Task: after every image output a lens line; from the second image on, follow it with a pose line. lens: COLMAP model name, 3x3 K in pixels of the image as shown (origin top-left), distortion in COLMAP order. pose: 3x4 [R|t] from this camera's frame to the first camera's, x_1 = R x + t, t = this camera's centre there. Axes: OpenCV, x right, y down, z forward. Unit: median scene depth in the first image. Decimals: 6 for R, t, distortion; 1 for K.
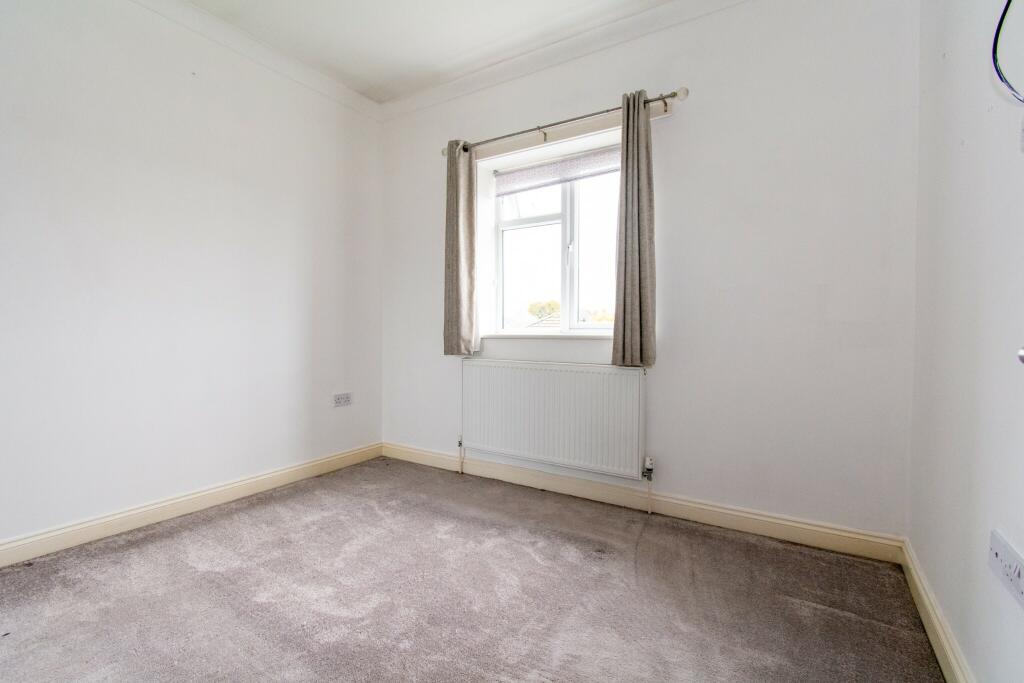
lens RADIAL K [[461.6, 0, 512.0], [0, 461.6, 341.5], [0, 0, 1]] dist [-0.000192, -0.000091]
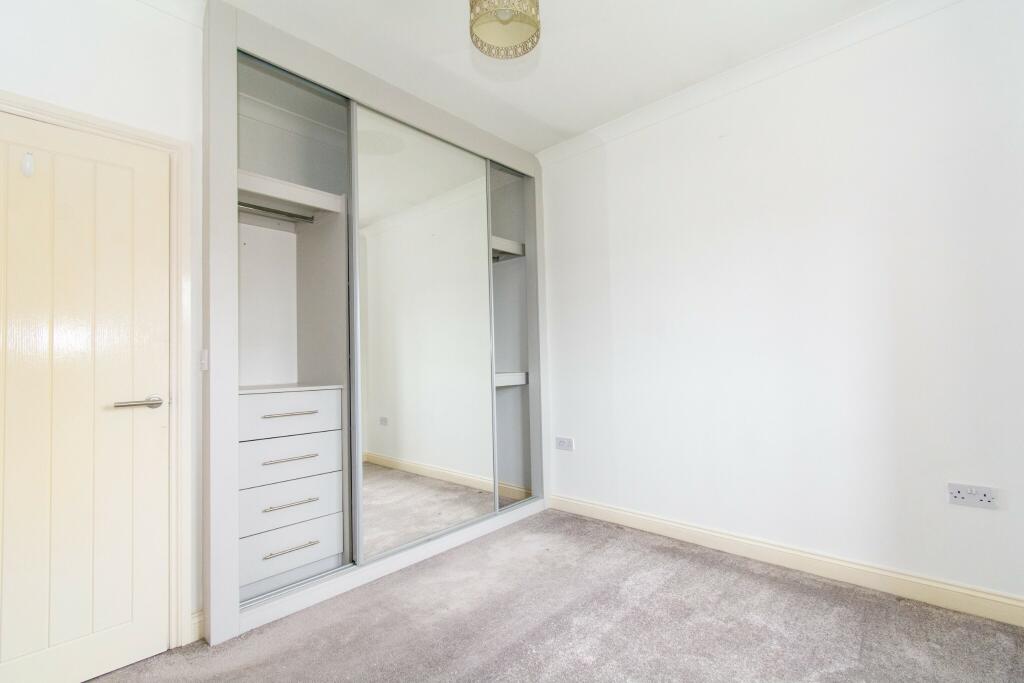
lens RADIAL K [[461.6, 0, 512.0], [0, 461.6, 341.5], [0, 0, 1]] dist [-0.000192, -0.000091]
pose [[-0.172100, -0.039457, -0.984289, 0.447077], [-0.010078, 0.999216, -0.038293, -0.057887], [0.985028, 0.003329, -0.172363, 0.753526]]
